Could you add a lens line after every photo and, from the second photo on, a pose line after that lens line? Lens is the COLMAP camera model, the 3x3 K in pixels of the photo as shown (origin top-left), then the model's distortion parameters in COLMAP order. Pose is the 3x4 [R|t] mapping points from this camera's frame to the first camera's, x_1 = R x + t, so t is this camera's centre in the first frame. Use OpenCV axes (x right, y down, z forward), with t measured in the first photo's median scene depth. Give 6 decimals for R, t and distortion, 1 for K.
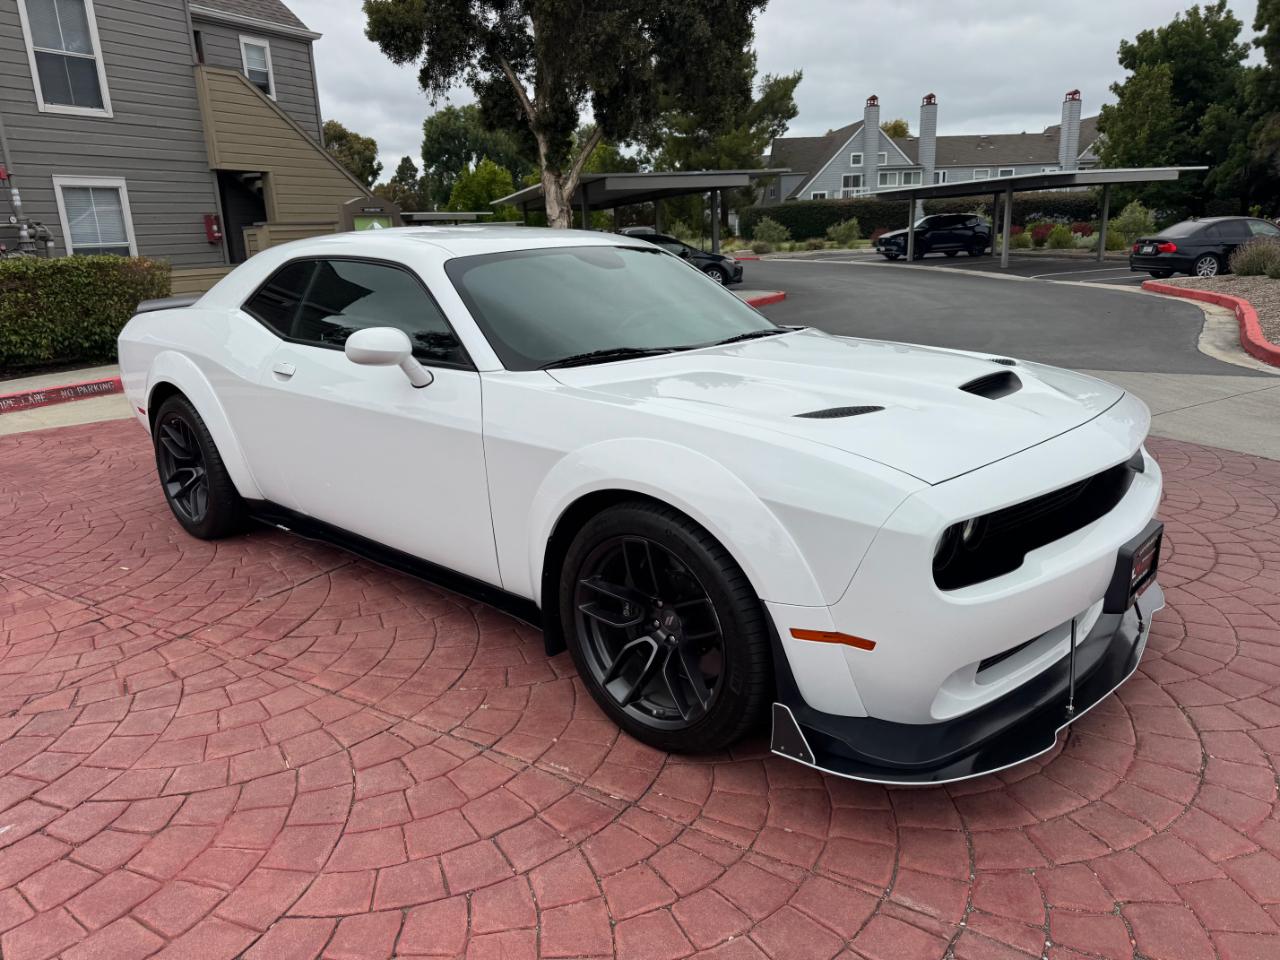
lens RADIAL K [[933.1, 0, 640.0], [0, 933.1, 480.0], [0, 0, 1]] dist [0.030816, -0.043131]
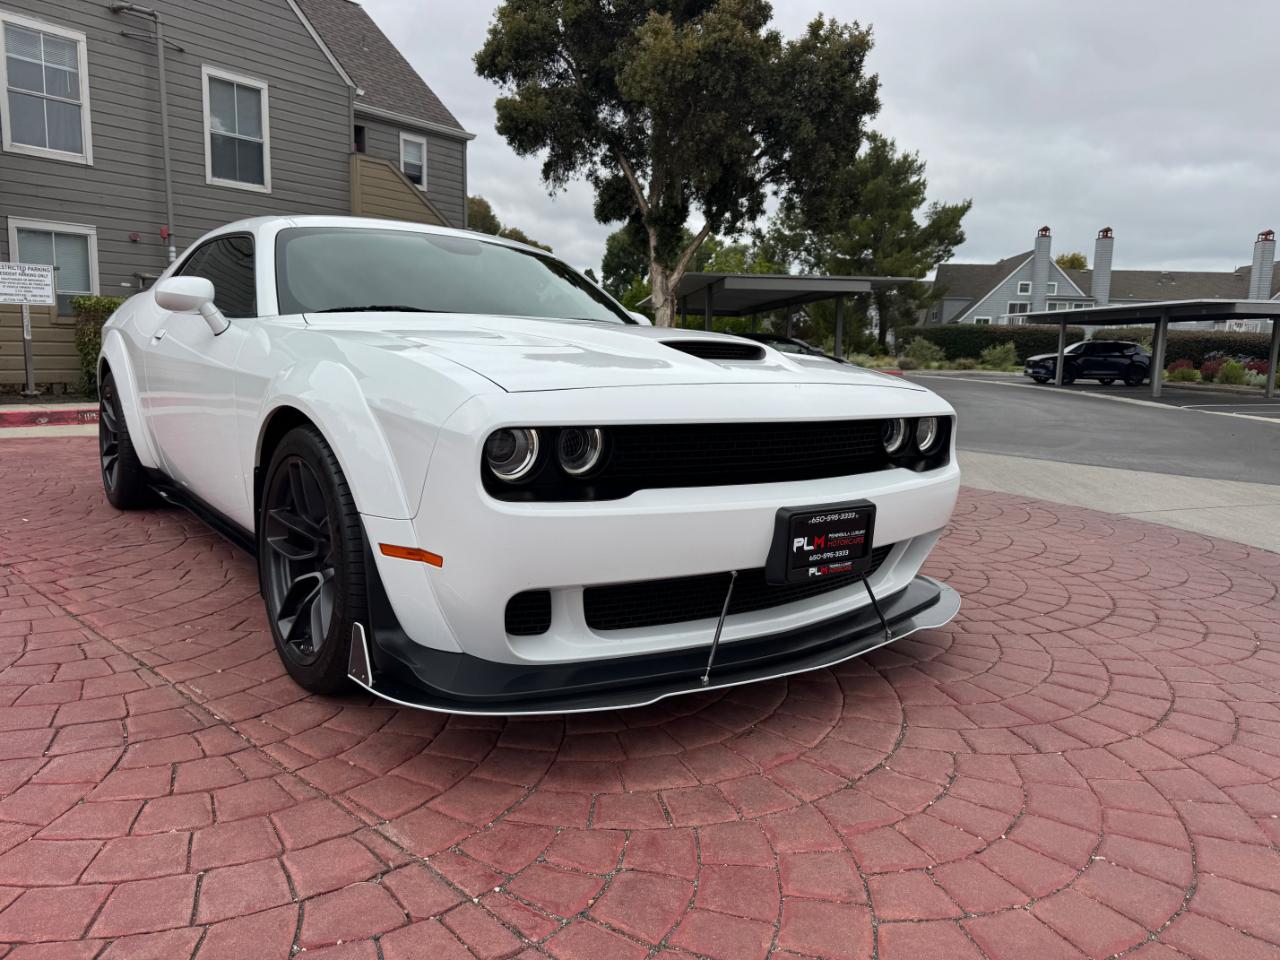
lens RADIAL K [[934.8, 0, 623.3], [0, 934.8, 456.9], [0, 0, 1]] dist [0.023526, -0.030815]
pose [[0.983536, 0.083669, -0.160179, 0.371889], [-0.103906, 0.987022, -0.122436, 0.110277], [0.147856, 0.137064, 0.979465, 0.063991]]
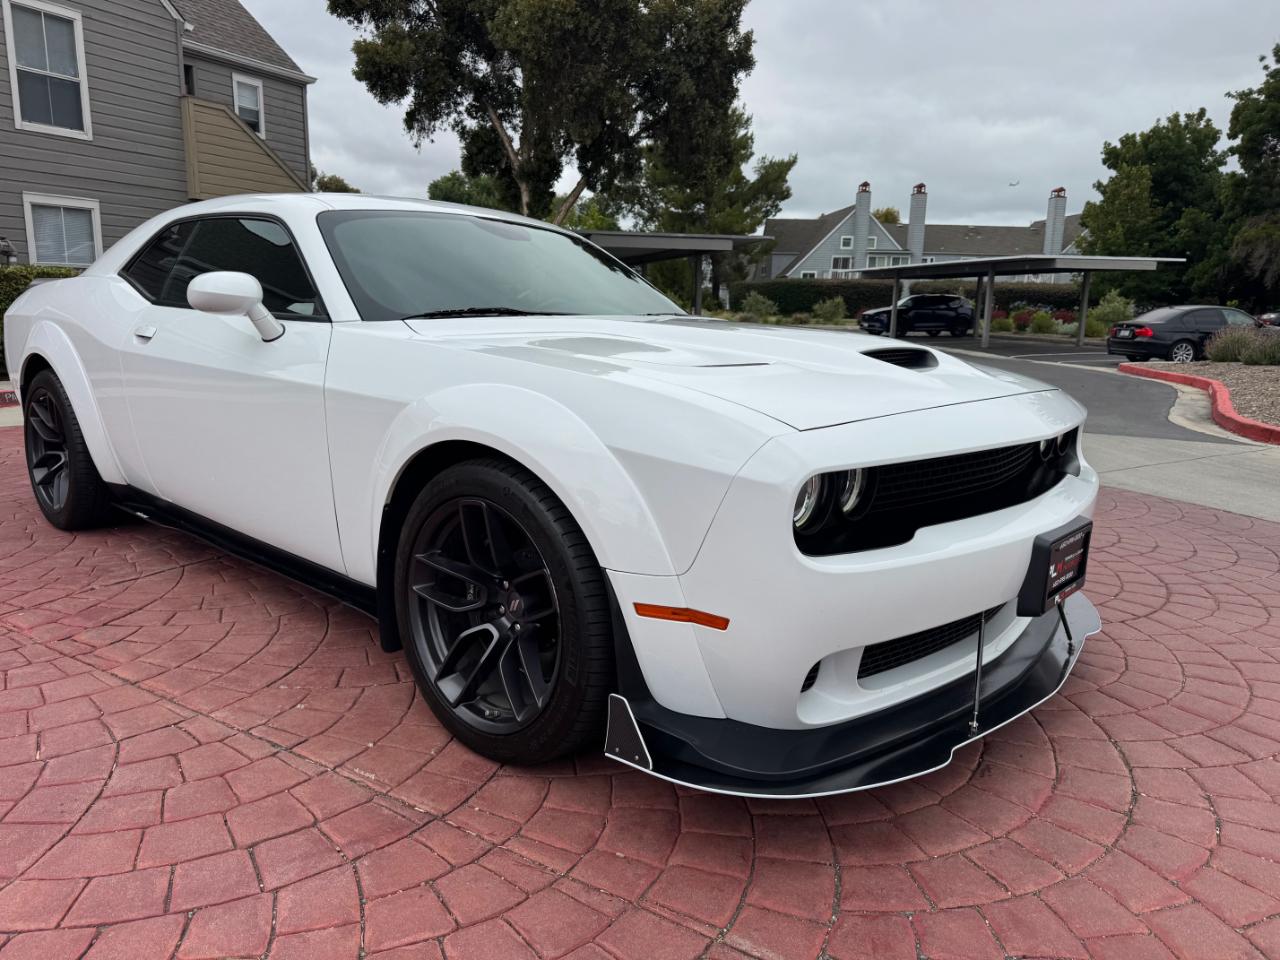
lens RADIAL K [[948.7, 0, 637.8], [0, 948.7, 462.5], [0, 0, 1]] dist [0.000219, -0.002105]
pose [[0.998506, 0.051673, 0.017775, 0.096646], [-0.049955, 0.995008, -0.086390, 0.072365], [-0.022150, 0.085373, 0.996103, 0.104462]]
